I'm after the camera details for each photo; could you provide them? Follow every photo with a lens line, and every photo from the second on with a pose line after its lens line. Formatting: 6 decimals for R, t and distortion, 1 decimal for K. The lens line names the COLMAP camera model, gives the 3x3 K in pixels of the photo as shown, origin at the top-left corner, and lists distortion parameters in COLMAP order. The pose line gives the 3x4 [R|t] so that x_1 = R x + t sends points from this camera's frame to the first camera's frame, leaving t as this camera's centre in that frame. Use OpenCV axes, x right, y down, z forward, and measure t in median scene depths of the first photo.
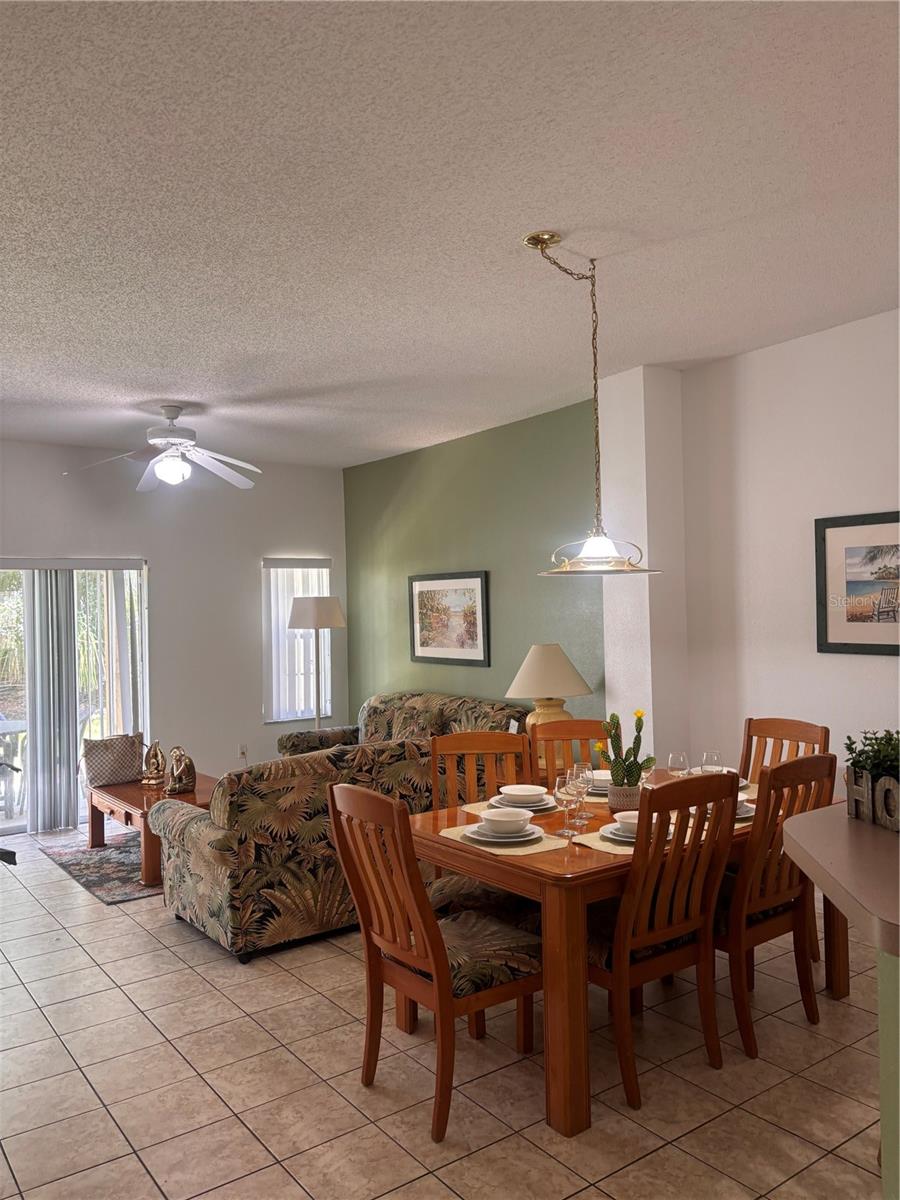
lens RADIAL K [[905.6, 0, 454.7], [0, 905.6, 591.8], [0, 0, 1]] dist [0.036338, -0.025845]
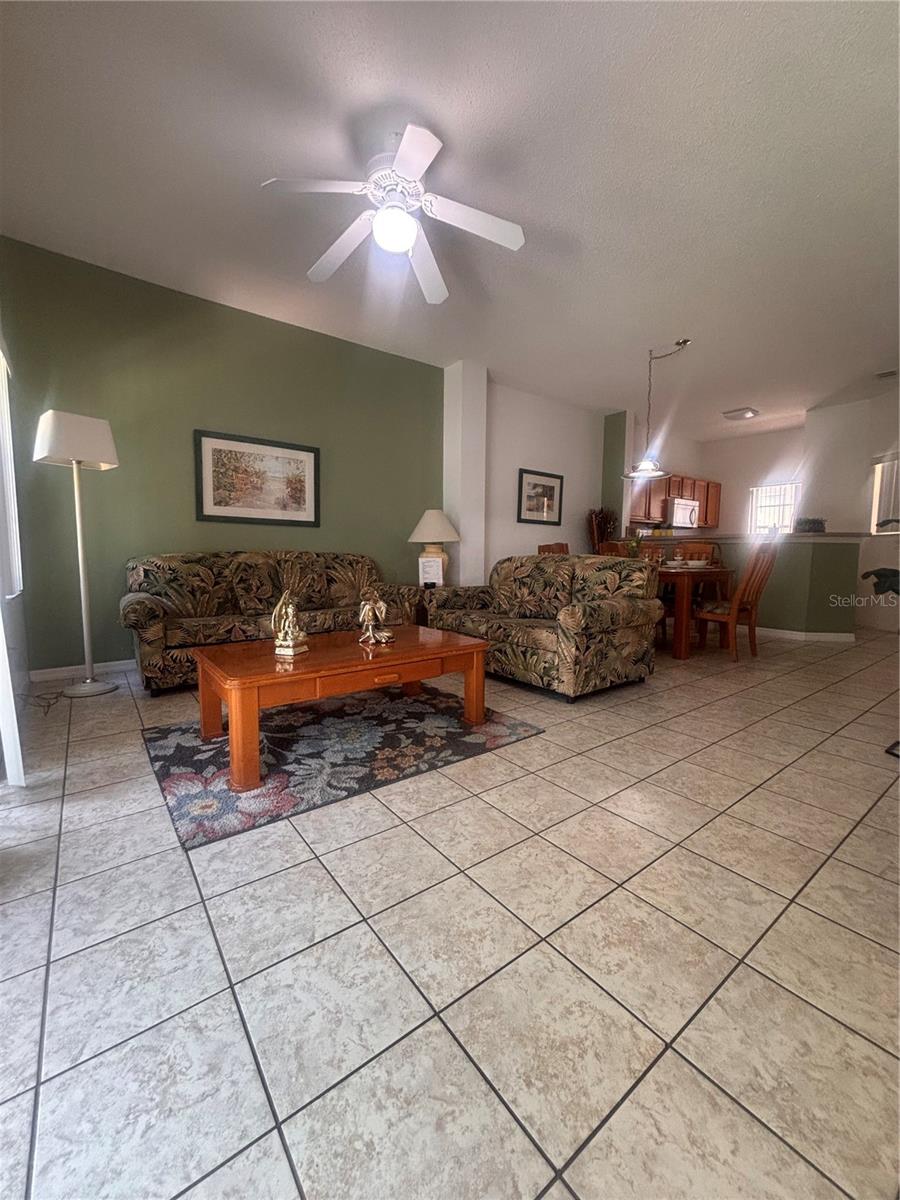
lens RADIAL K [[479.7, 0, 450.1], [0, 479.7, 596.0], [0, 0, 1]] dist [0.009527, -0.000338]
pose [[-0.018600, -0.062451, 0.997875, -0.903736], [-0.029321, 0.997652, 0.061891, 0.187179], [-0.999397, -0.028107, -0.020387, 1.169310]]
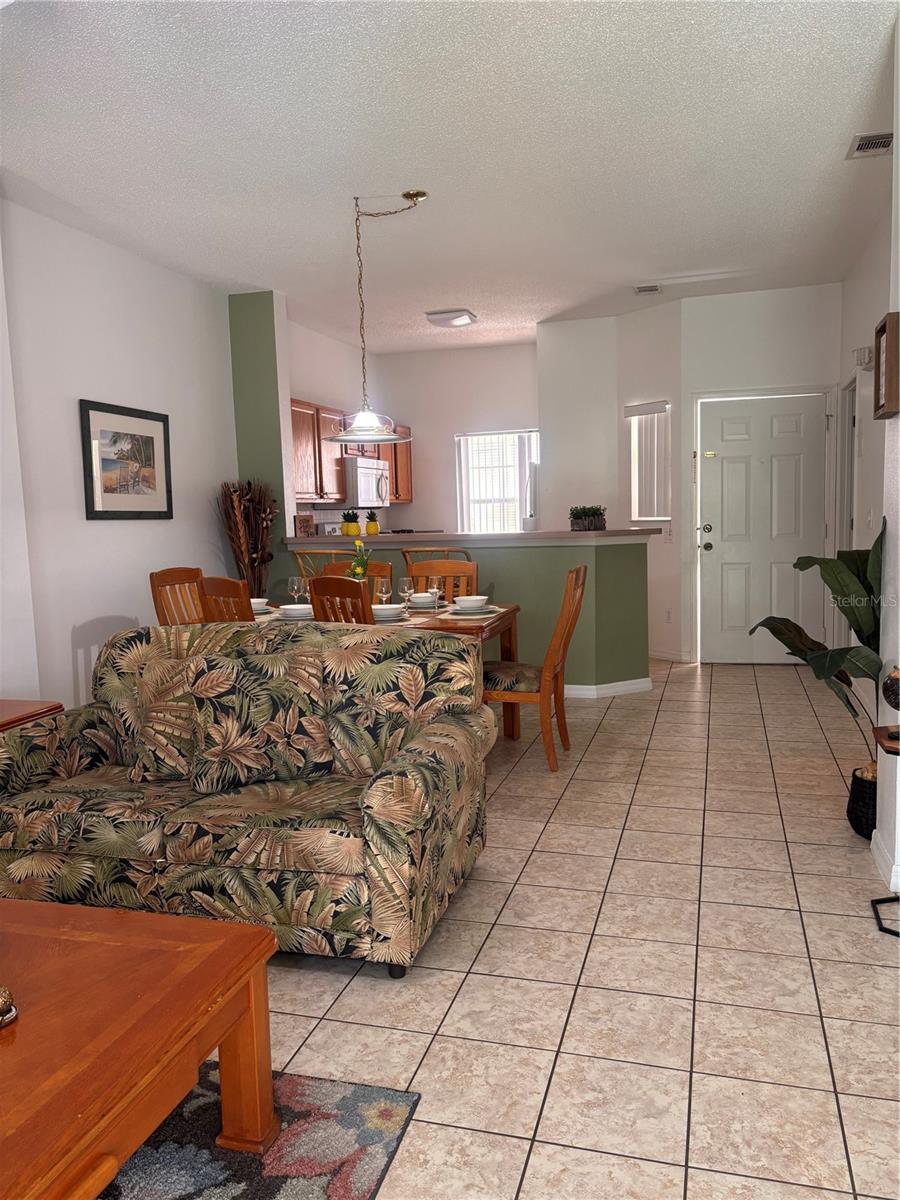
lens RADIAL K [[905.6, 0, 451.5], [0, 905.6, 602.8], [0, 0, 1]] dist [0.036338, -0.025845]
pose [[-0.607611, -0.036810, 0.793382, -0.741260], [0.027874, 0.997322, 0.067619, 0.101544], [-0.793746, 0.063201, -0.604957, 1.285813]]
